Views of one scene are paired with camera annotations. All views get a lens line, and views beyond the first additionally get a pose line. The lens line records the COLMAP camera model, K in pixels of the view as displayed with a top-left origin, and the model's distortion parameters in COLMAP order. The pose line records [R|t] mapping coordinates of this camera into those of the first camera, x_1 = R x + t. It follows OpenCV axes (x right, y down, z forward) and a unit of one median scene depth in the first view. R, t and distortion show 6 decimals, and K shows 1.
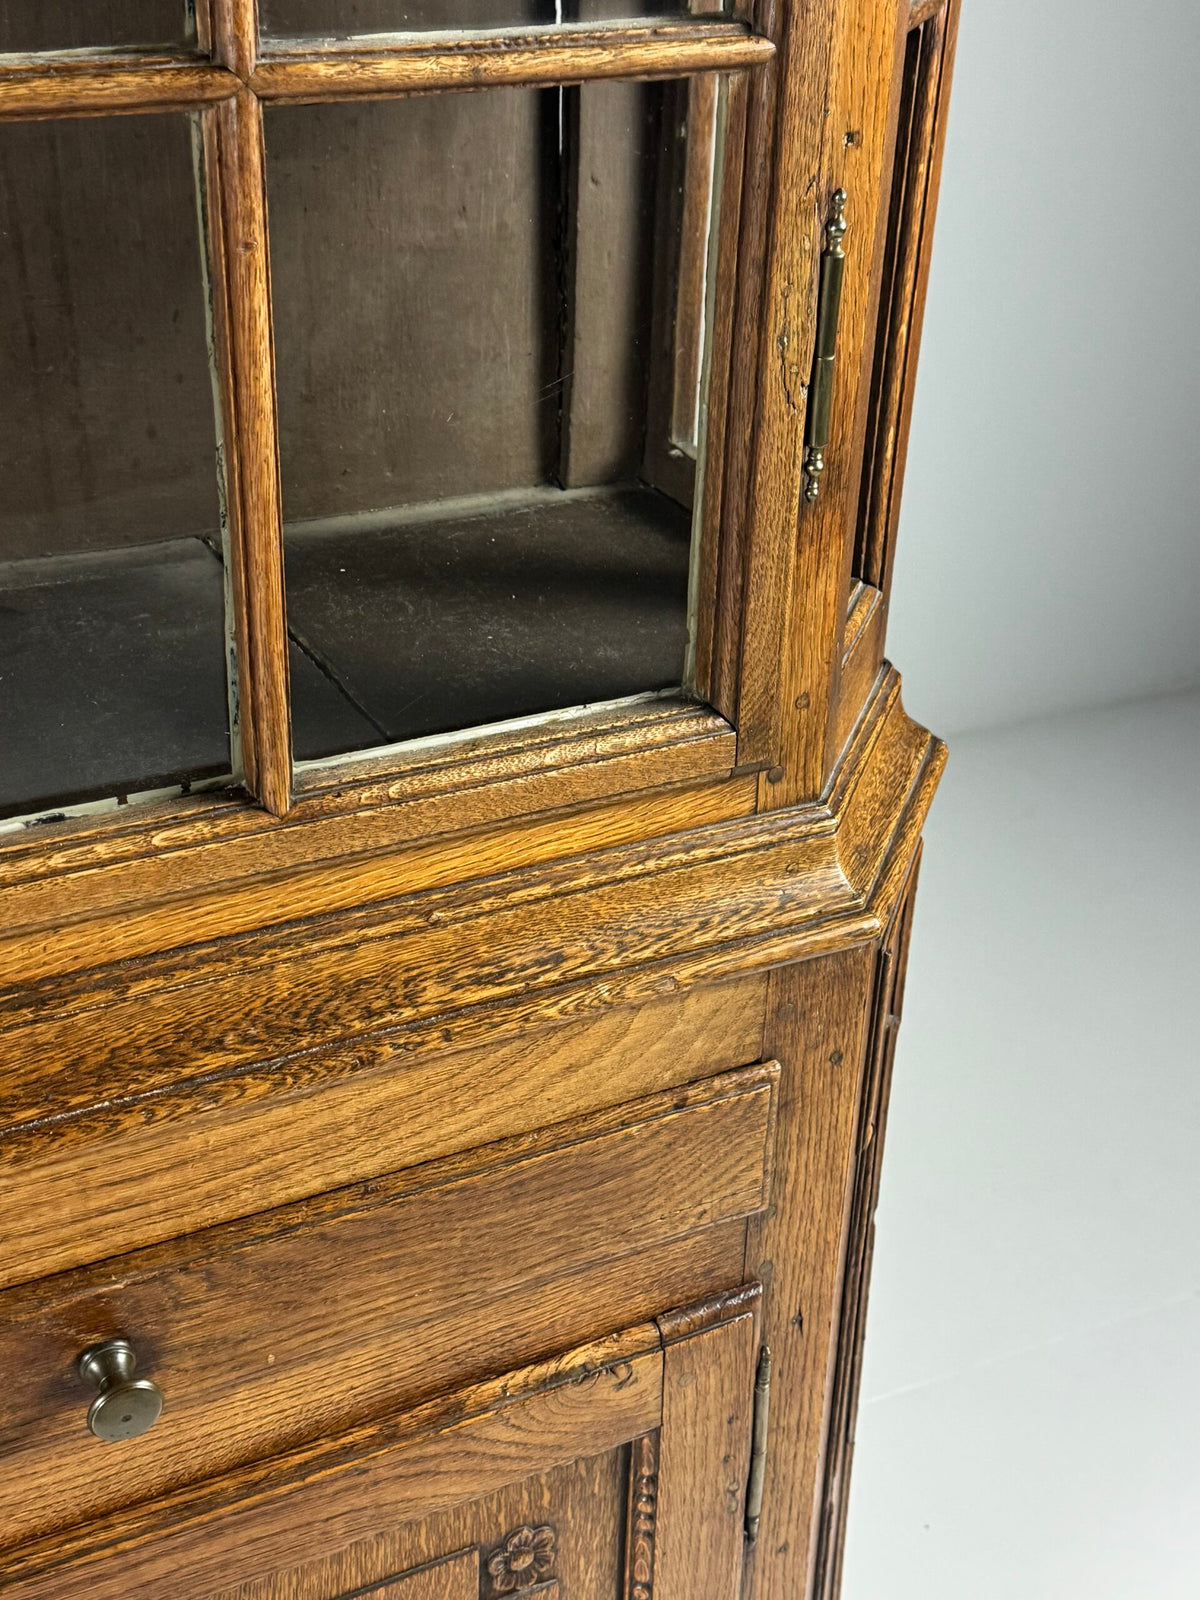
lens RADIAL K [[2076.6, 0, 602.5], [0, 2076.6, 820.9], [0, 0, 1]] dist [0.196478, -0.391663]
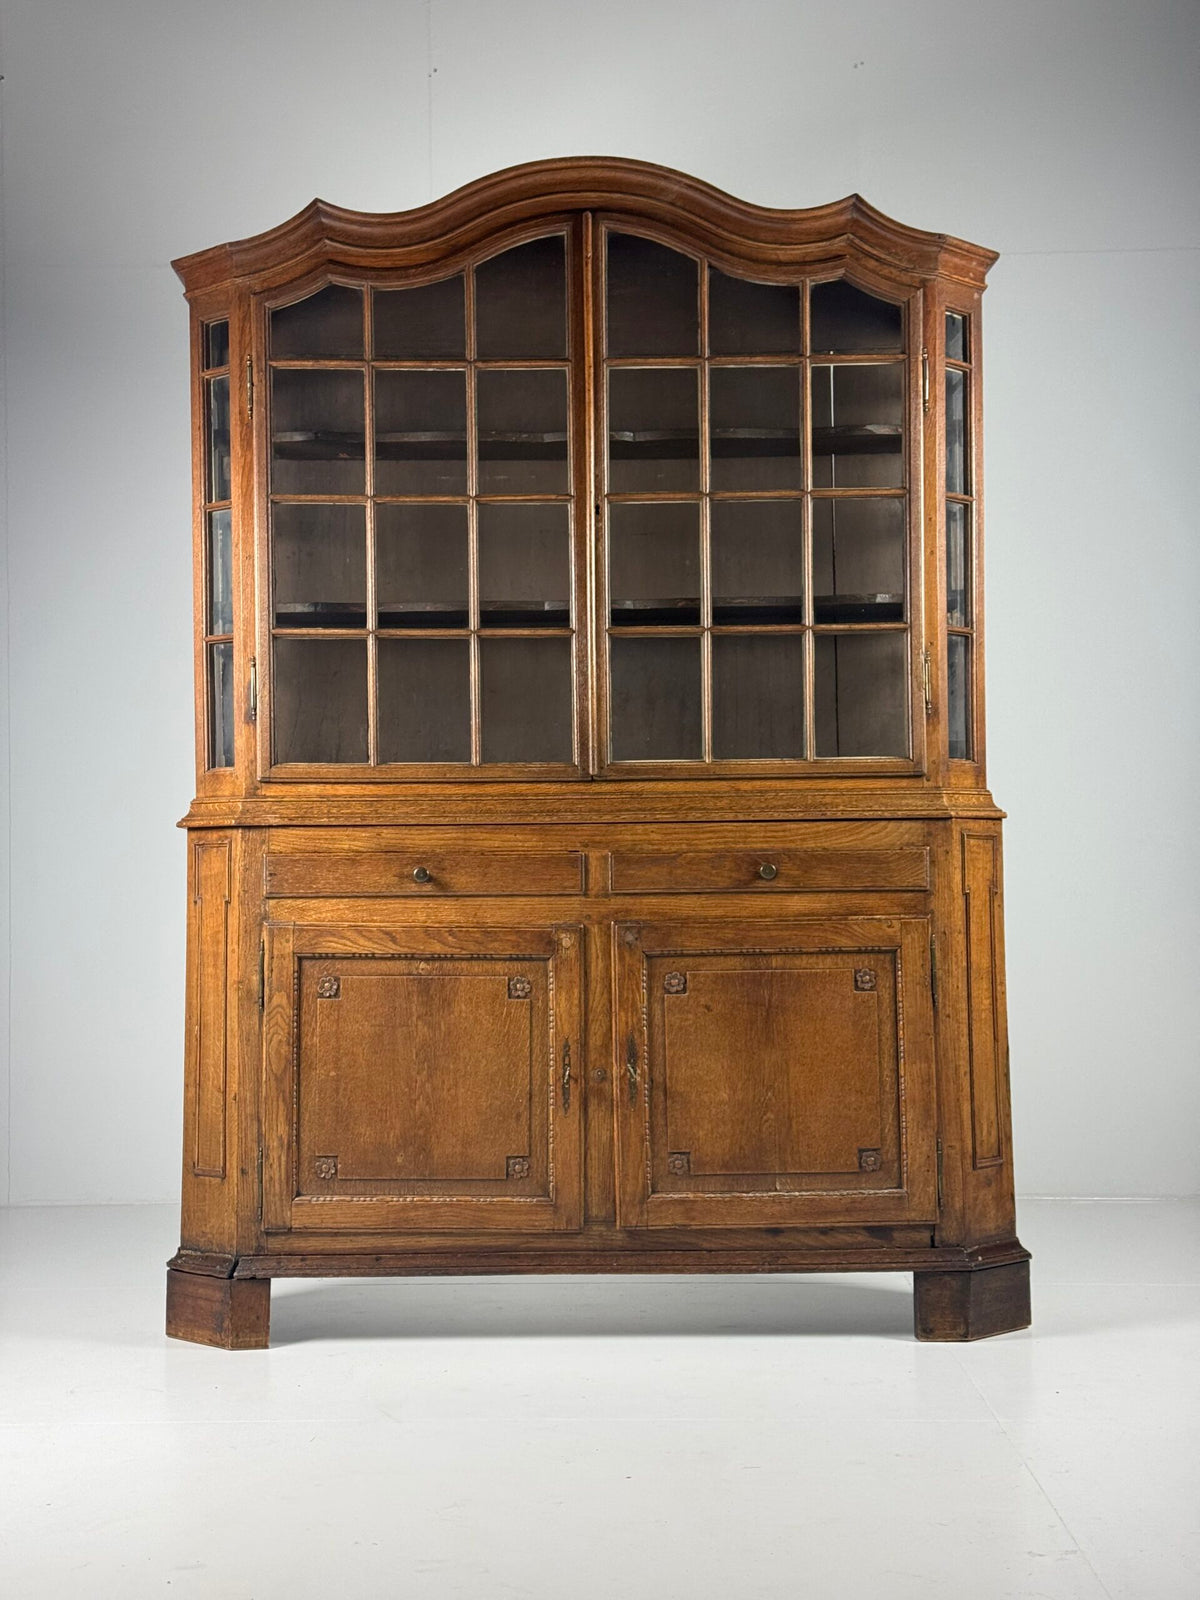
lens RADIAL K [[2291.2, 0, 600.0], [0, 2291.2, 800.0], [0, 0, 1]] dist [0.119305, -0.028660]
pose [[0.892489, -0.060573, -0.446983, 1.805670], [-0.182124, 0.858187, -0.479944, 2.736925], [0.412666, 0.509751, 0.754891, -3.255164]]
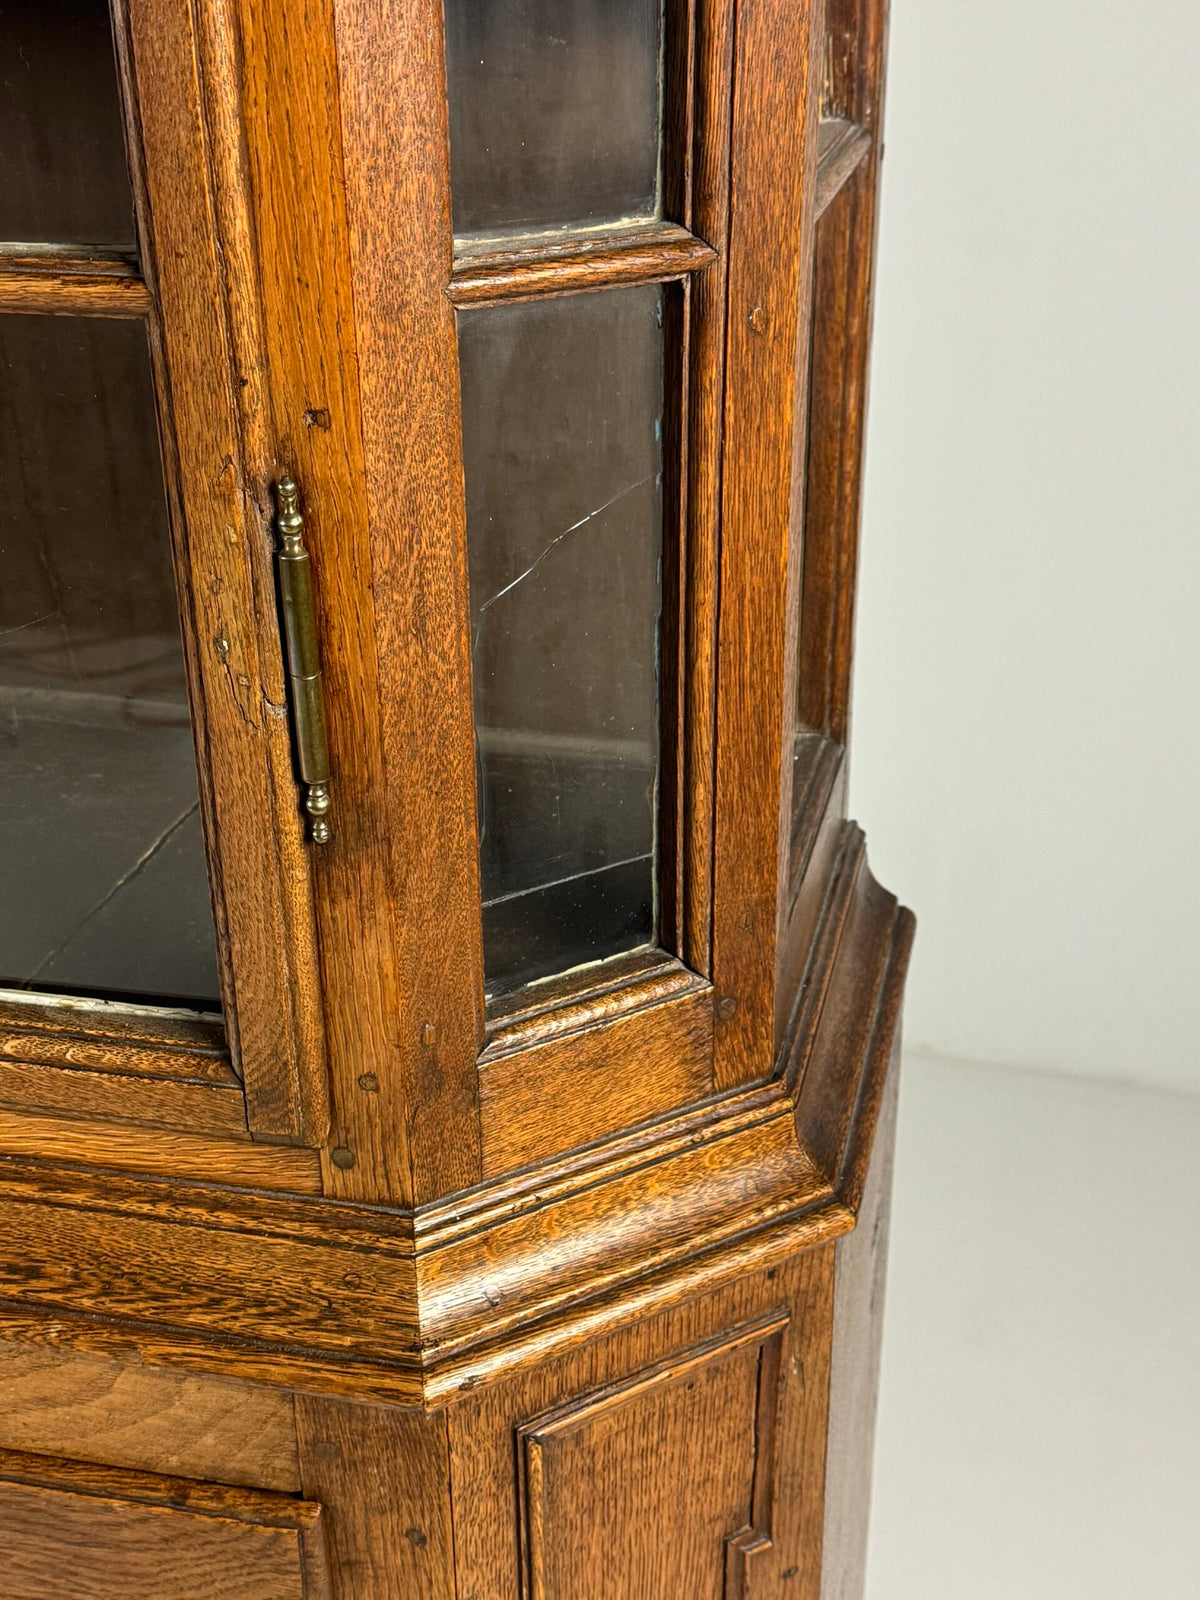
lens RADIAL K [[2076.6, 0, 602.5], [0, 2076.6, 820.9], [0, 0, 1]] dist [0.196478, -0.391663]
pose [[0.749933, 0.261007, -0.607845, 0.670812], [-0.288107, 0.956014, 0.055056, -0.240280], [0.595479, 0.133836, 0.792144, 0.443649]]
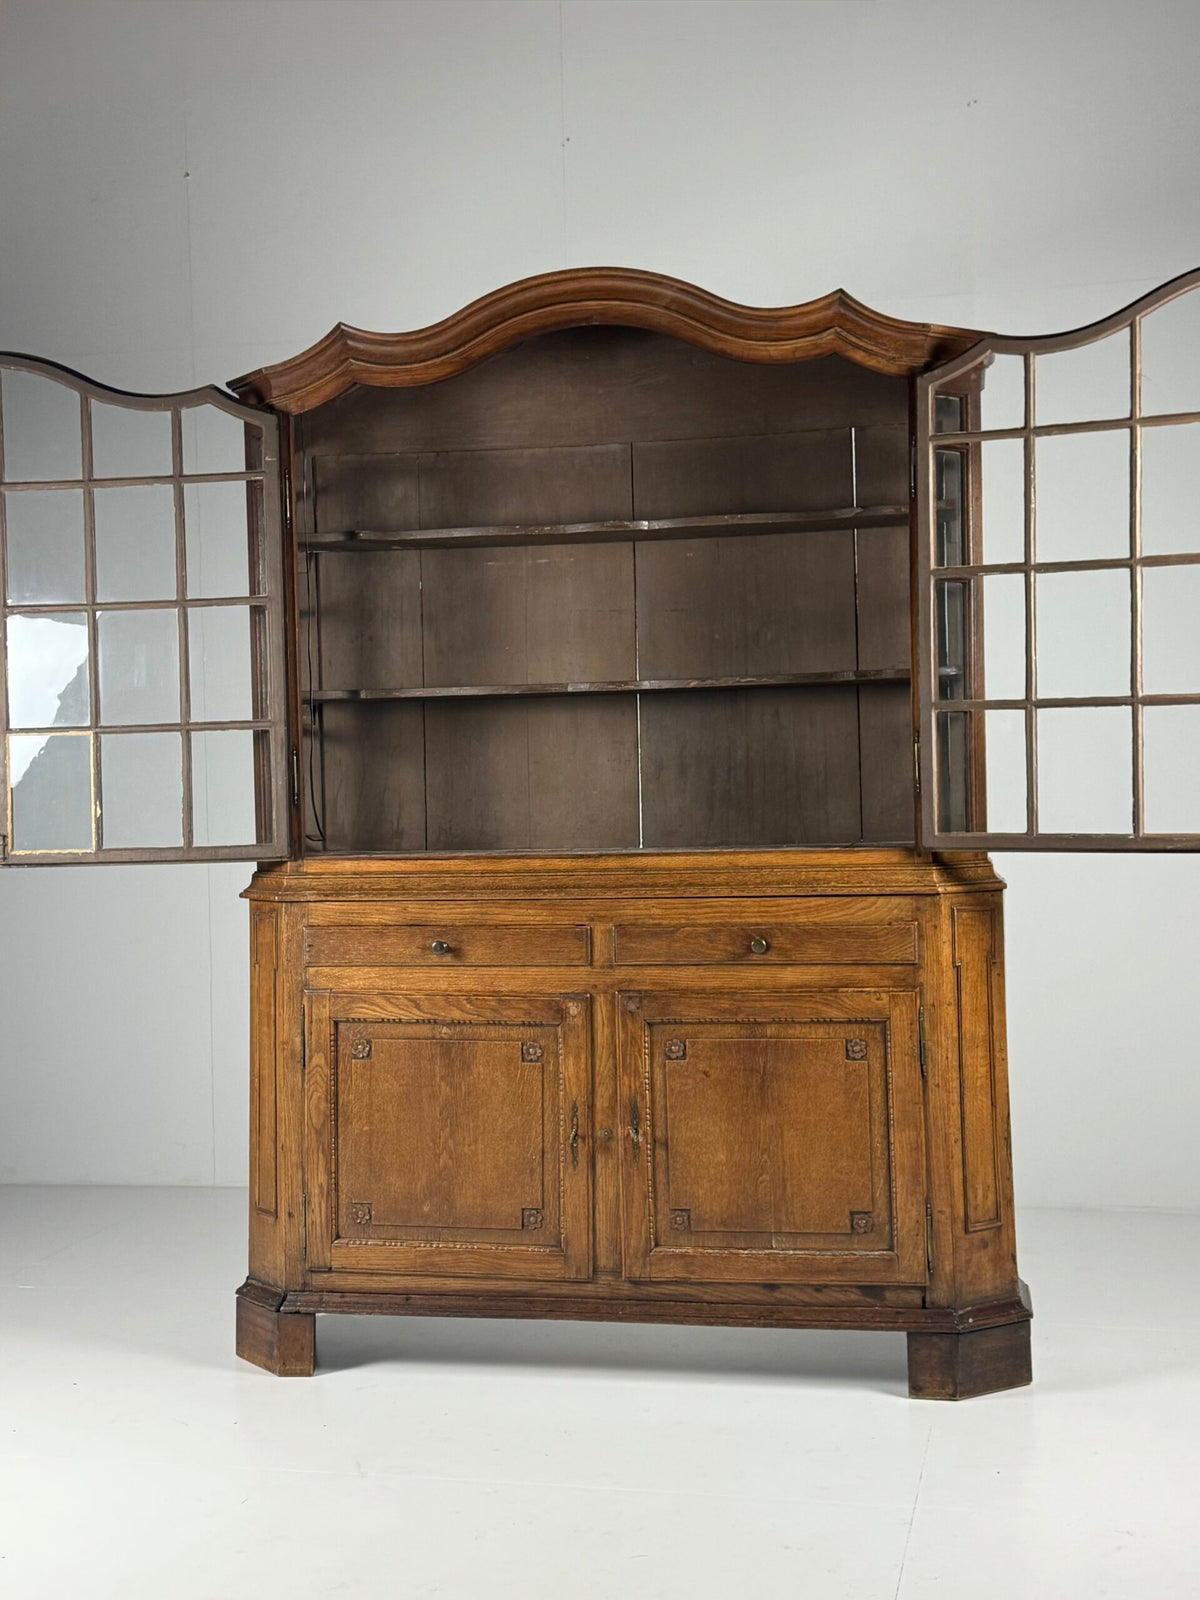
lens RADIAL K [[2134.7, 0, 597.2], [0, 2134.7, 783.7], [0, 0, 1]] dist [0.122449, -0.058298]
pose [[0.781324, -0.049896, -0.622128, 2.709477], [-0.260437, 0.879802, -0.397643, 2.082901], [0.567190, 0.472713, 0.674416, -2.915323]]
